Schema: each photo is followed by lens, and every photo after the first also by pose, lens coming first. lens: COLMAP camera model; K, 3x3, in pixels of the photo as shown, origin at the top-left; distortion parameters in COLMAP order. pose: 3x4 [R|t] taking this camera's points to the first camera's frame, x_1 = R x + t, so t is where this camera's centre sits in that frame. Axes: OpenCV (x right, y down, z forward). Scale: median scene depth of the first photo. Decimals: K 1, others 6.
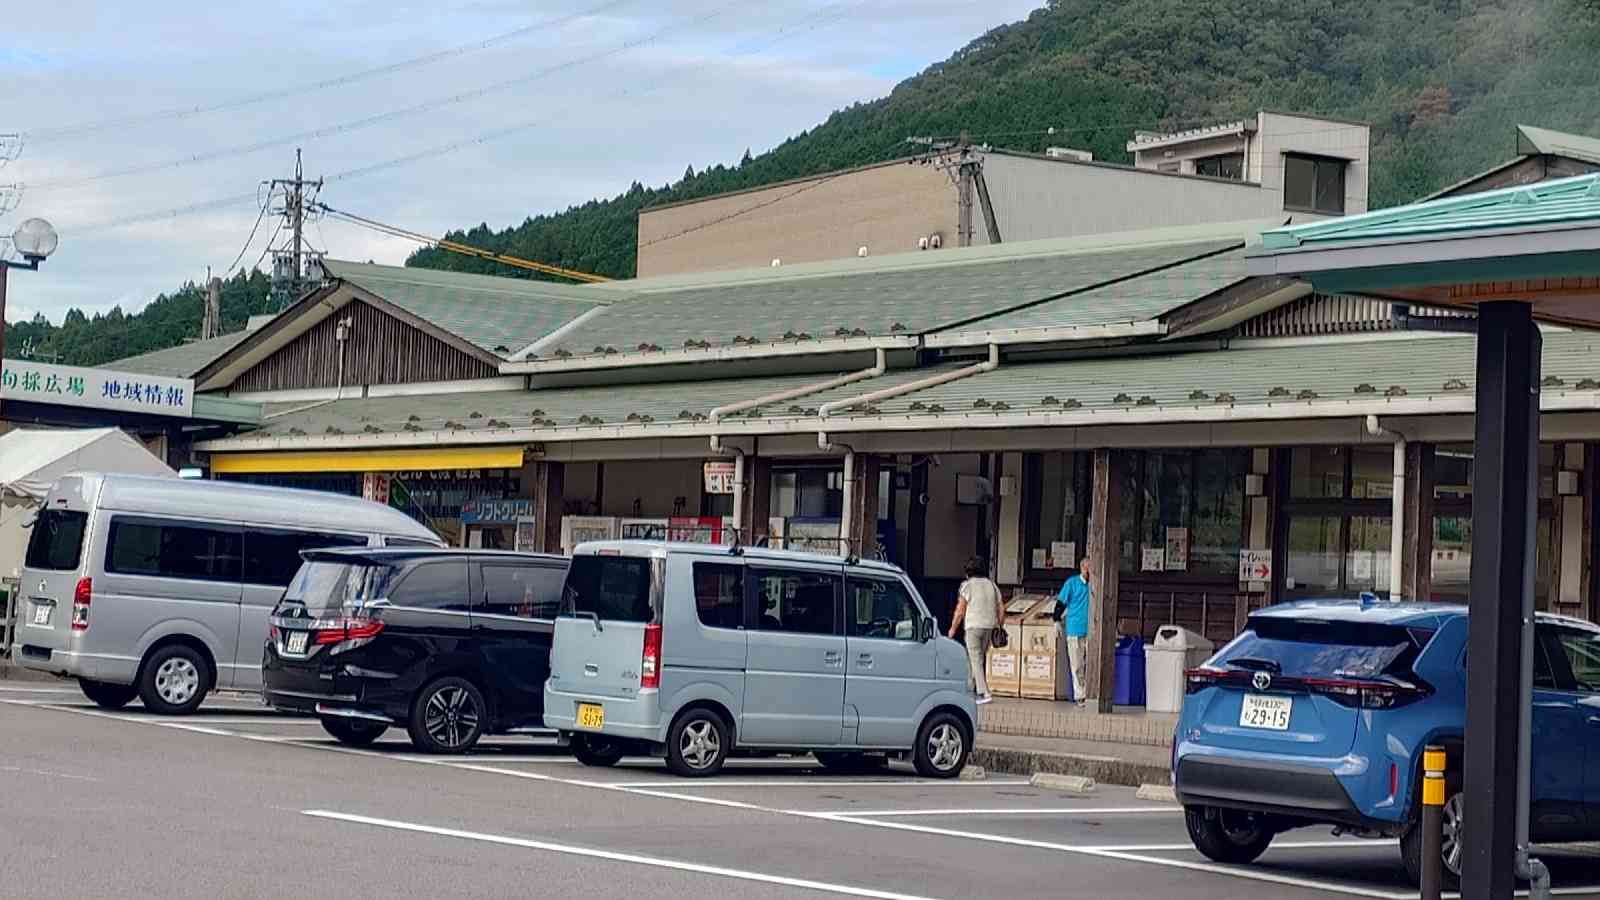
lens RADIAL K [[3072.4, 0, 800.0], [0, 3072.4, 450.0], [0, 0, 1]] dist [-0.010834, 0.051440]
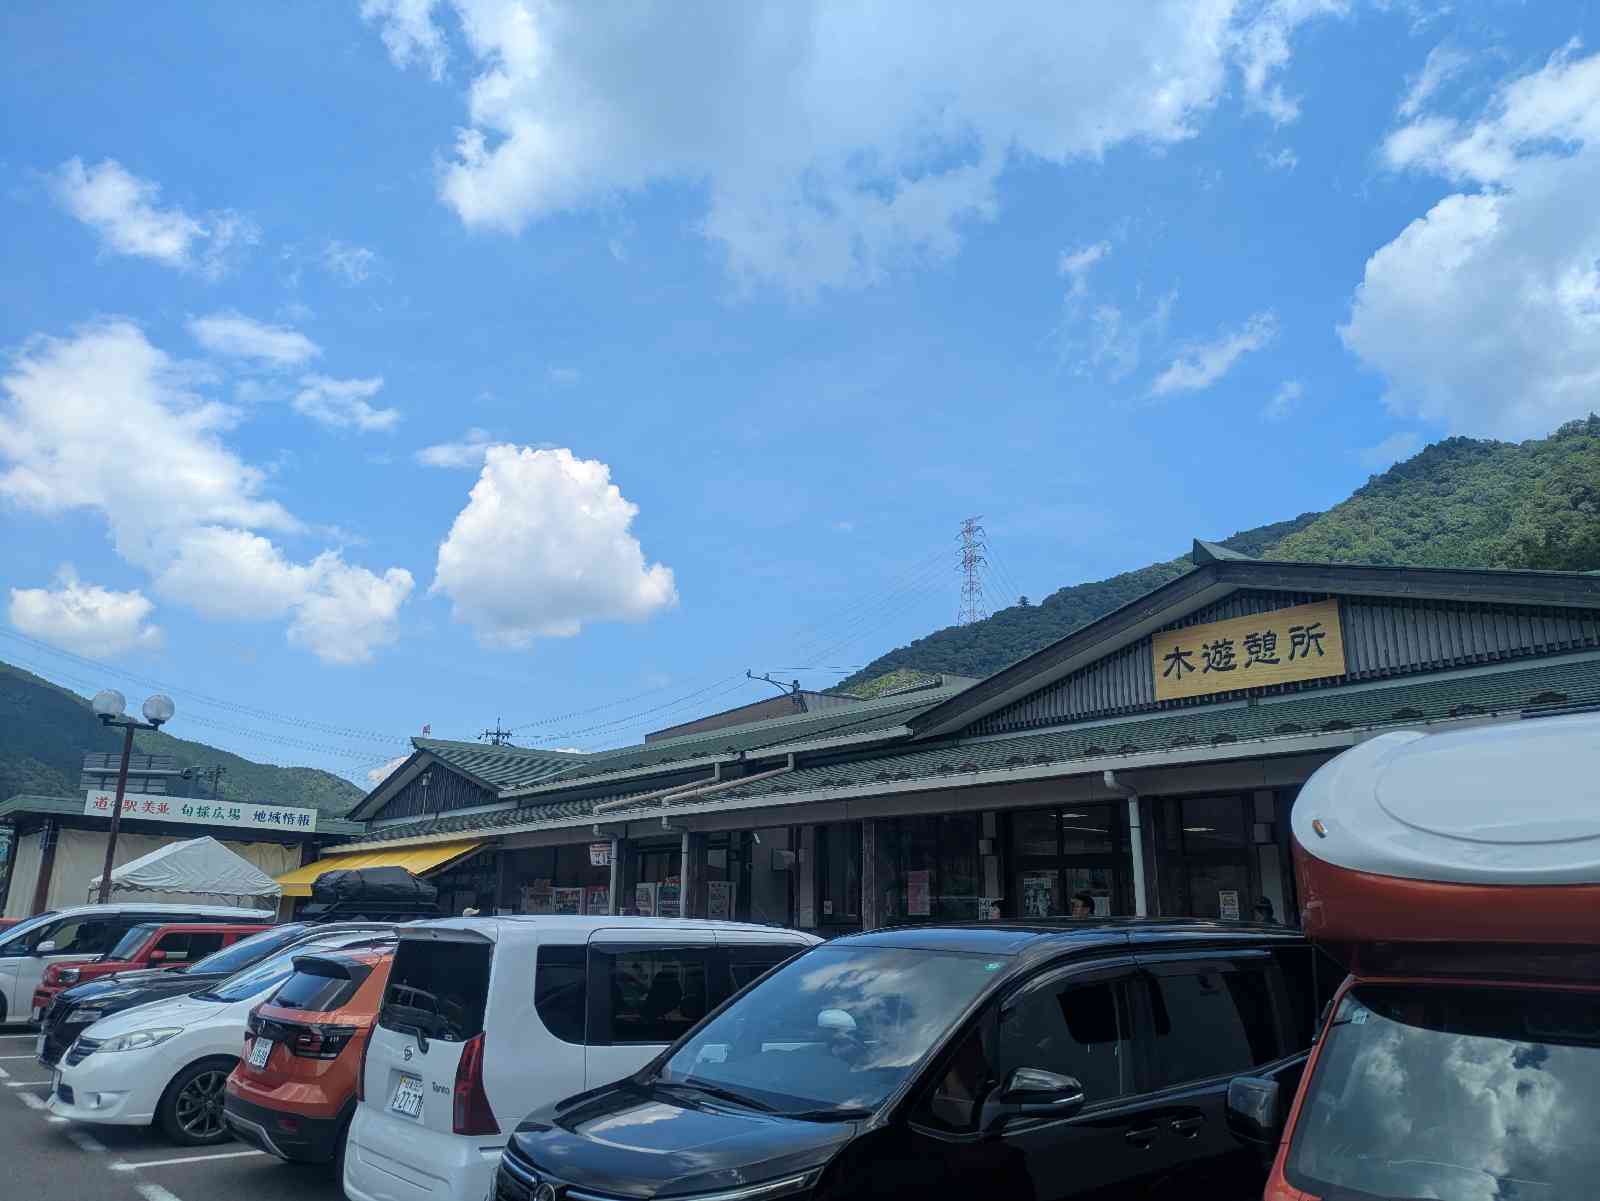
lens RADIAL K [[1190.9, 0, 778.2], [0, 1190.9, 603.6], [0, 0, 1]] dist [0.045841, -0.051202]
pose [[0.999435, -0.021263, 0.026036, 0.043117], [0.026254, 0.977453, -0.209516, 0.012956], [-0.020994, 0.210081, 0.977459, 0.430894]]
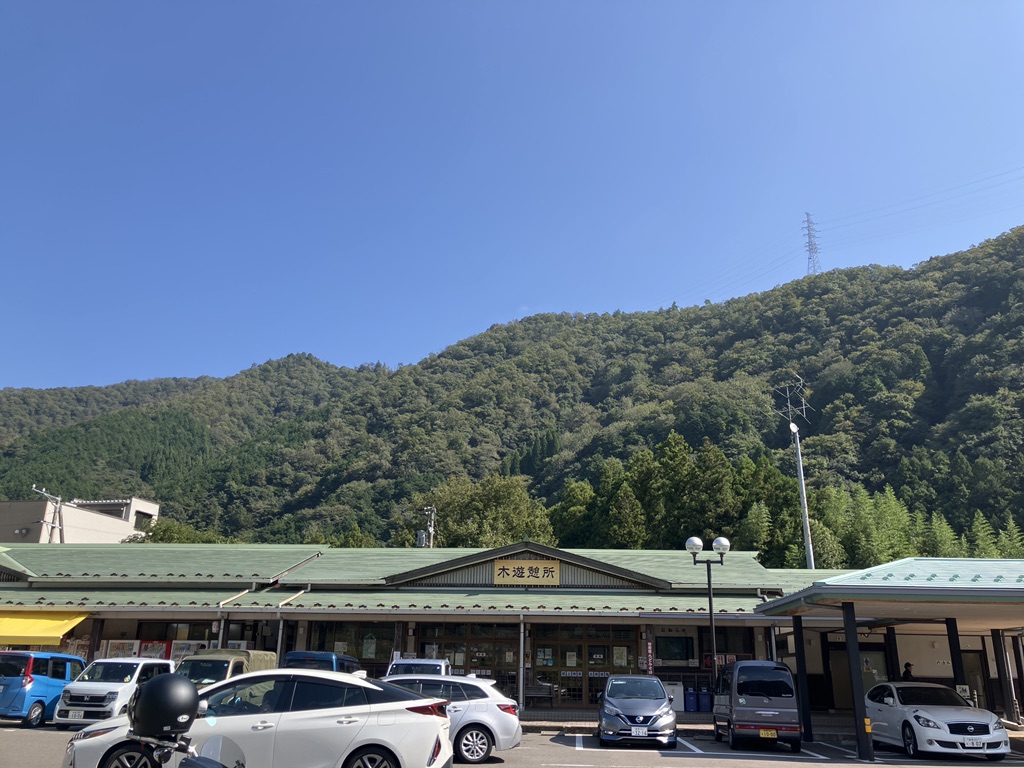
lens RADIAL K [[844.0, 0, 518.6], [0, 844.0, 372.4], [0, 0, 1]] dist [0.030686, -0.015734]
pose [[0.669286, 0.220788, 0.709443, -0.443117], [-0.025513, 0.961095, -0.275036, -0.008788], [-0.742567, 0.165978, 0.648880, 0.238700]]
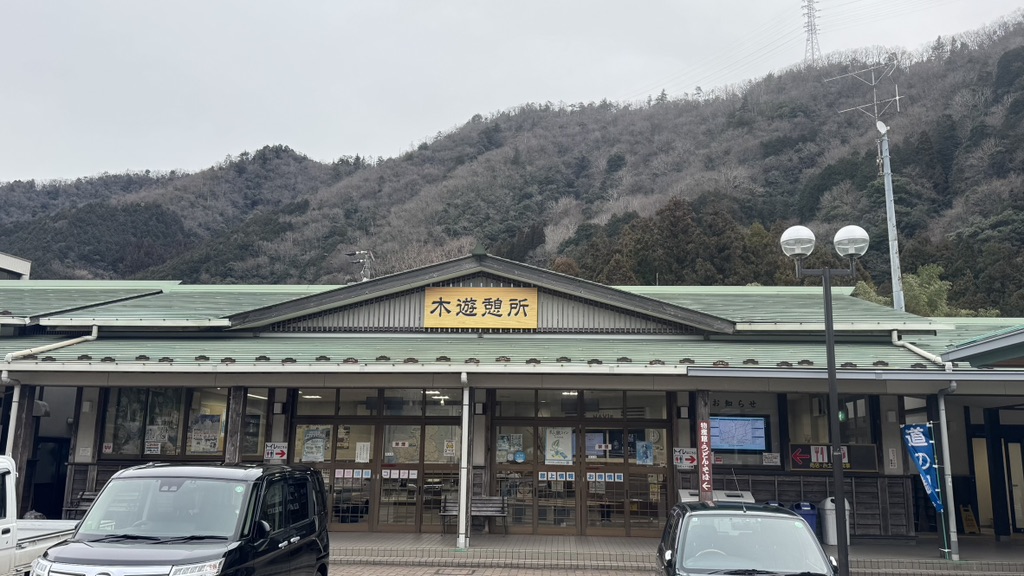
lens RADIAL K [[835.0, 0, 512.0], [0, 835.0, 288.0], [0, 0, 1]] dist [0.164627, -0.279236]
pose [[0.660100, 0.120592, 0.741435, -0.143003], [-0.024747, 0.989985, -0.138986, 0.006317], [-0.750770, 0.073396, 0.656474, 0.481260]]
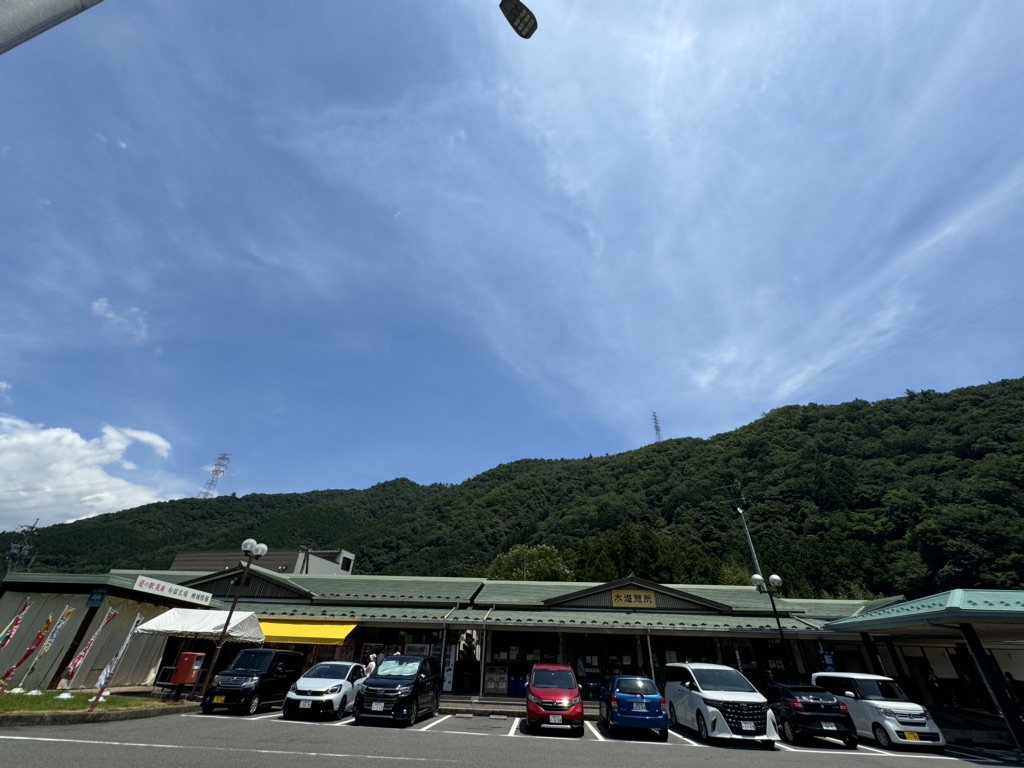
lens RADIAL K [[412.6, 0, 512.0], [0, 412.6, 384.0], [0, 0, 1]] dist [-0.001738, -0.000474]
pose [[0.660895, 0.400978, 0.634377, -0.461036], [-0.037988, 0.862088, -0.505333, -0.005626], [-0.749516, 0.309873, 0.584982, 0.475244]]
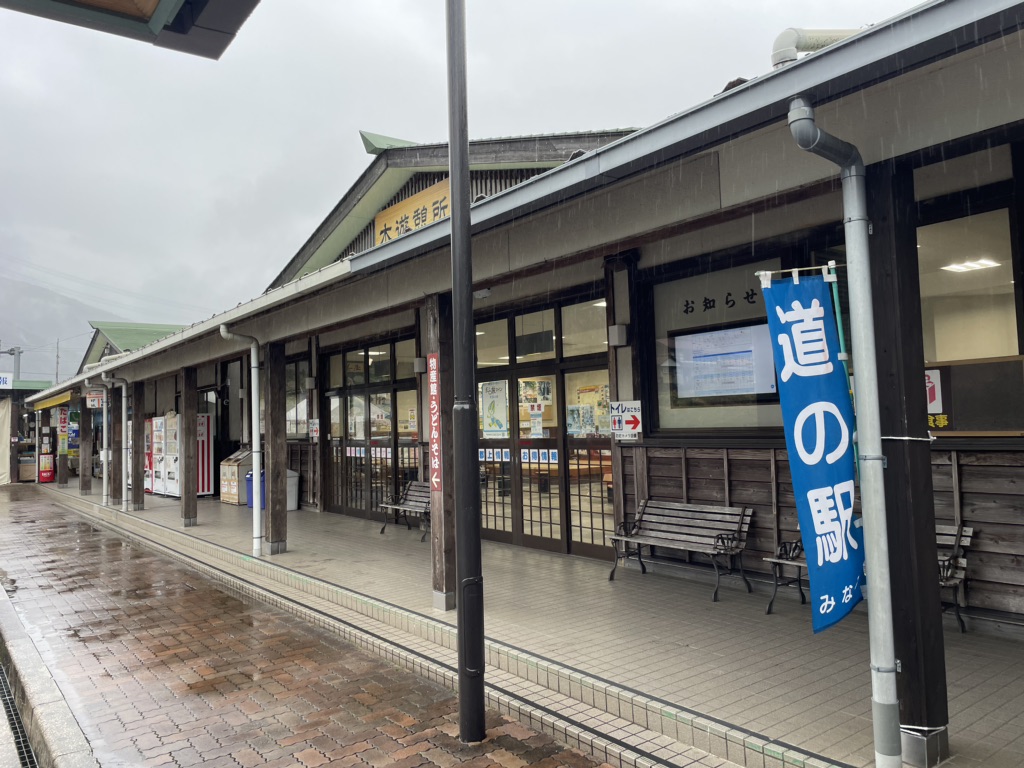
lens RADIAL K [[772.0, 0, 512.0], [0, 772.0, 384.0], [0, 0, 1]] dist [0.112733, 0.001824]
pose [[0.996643, -0.076791, -0.028373, 0.248400], [0.076800, 0.997046, -0.000762, 0.019073], [0.028348, -0.001419, 0.999597, 0.495026]]
